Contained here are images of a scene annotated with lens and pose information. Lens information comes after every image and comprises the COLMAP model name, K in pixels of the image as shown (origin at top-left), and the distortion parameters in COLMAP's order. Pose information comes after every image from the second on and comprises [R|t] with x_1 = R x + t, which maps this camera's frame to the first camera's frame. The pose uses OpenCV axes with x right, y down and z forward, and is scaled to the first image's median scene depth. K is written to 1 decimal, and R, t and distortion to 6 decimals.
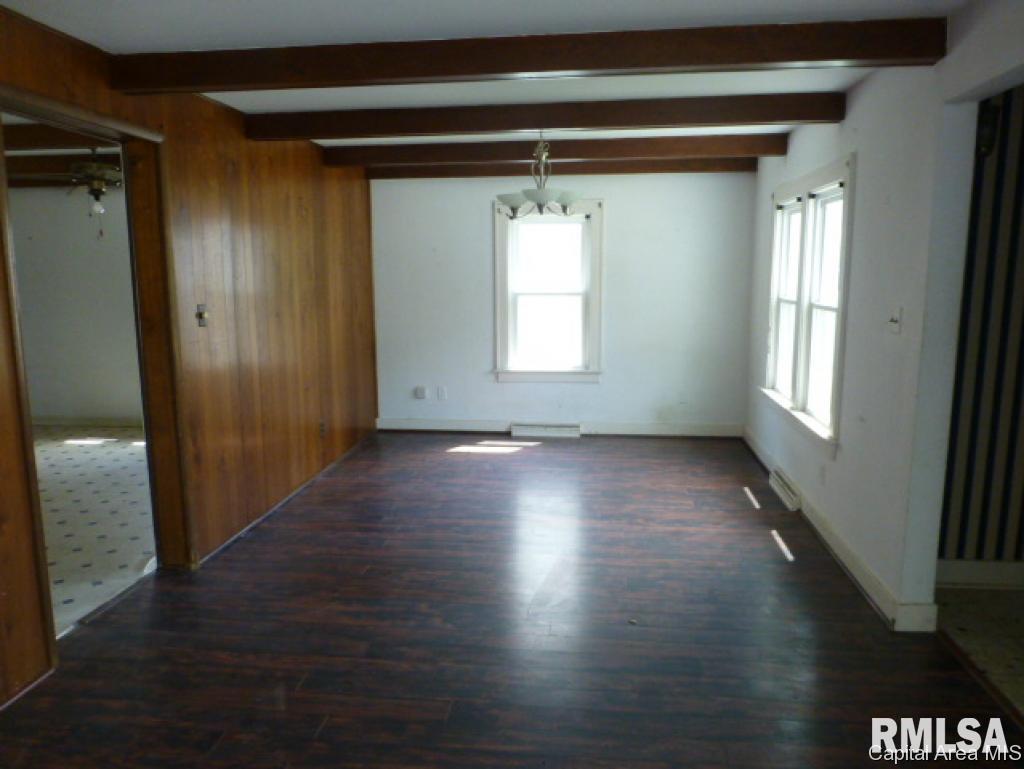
lens RADIAL K [[729.3, 0, 508.0], [0, 729.3, 390.0], [0, 0, 1]] dist [-0.037545, 0.009786]
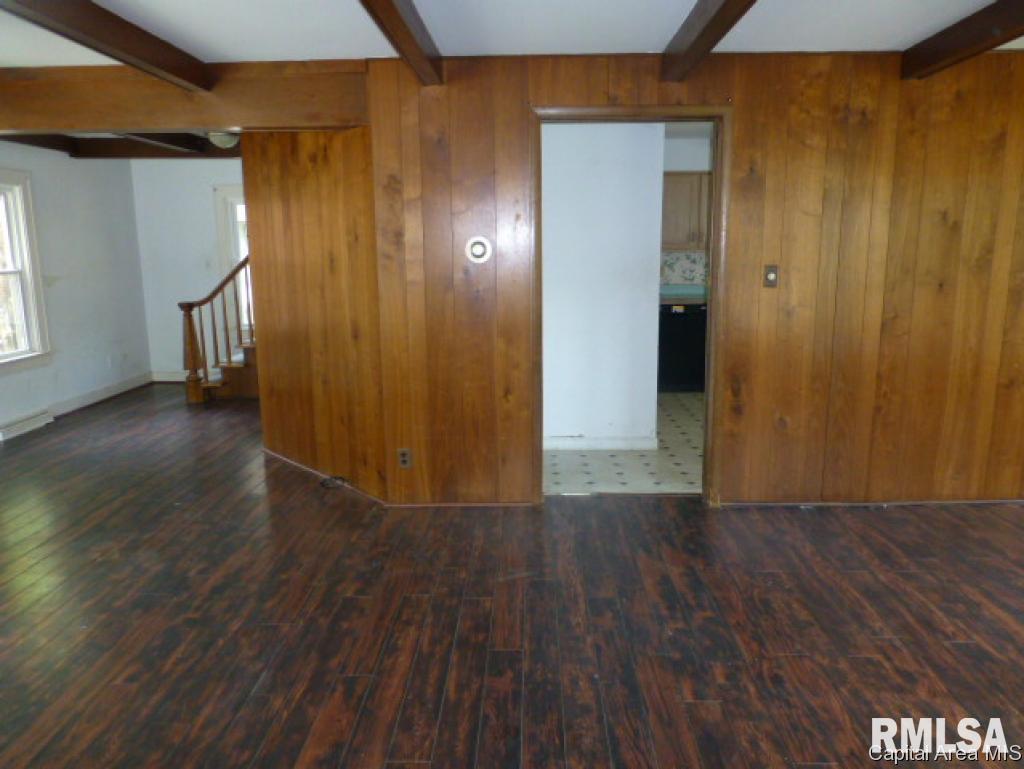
lens RADIAL K [[729.3, 0, 508.0], [0, 729.3, 390.0], [0, 0, 1]] dist [-0.037545, 0.009786]
pose [[0.101741, 0.202627, -0.973956, 0.576006], [-0.146767, 0.971381, 0.186759, -0.084917], [0.983925, 0.123944, 0.128568, 0.528837]]
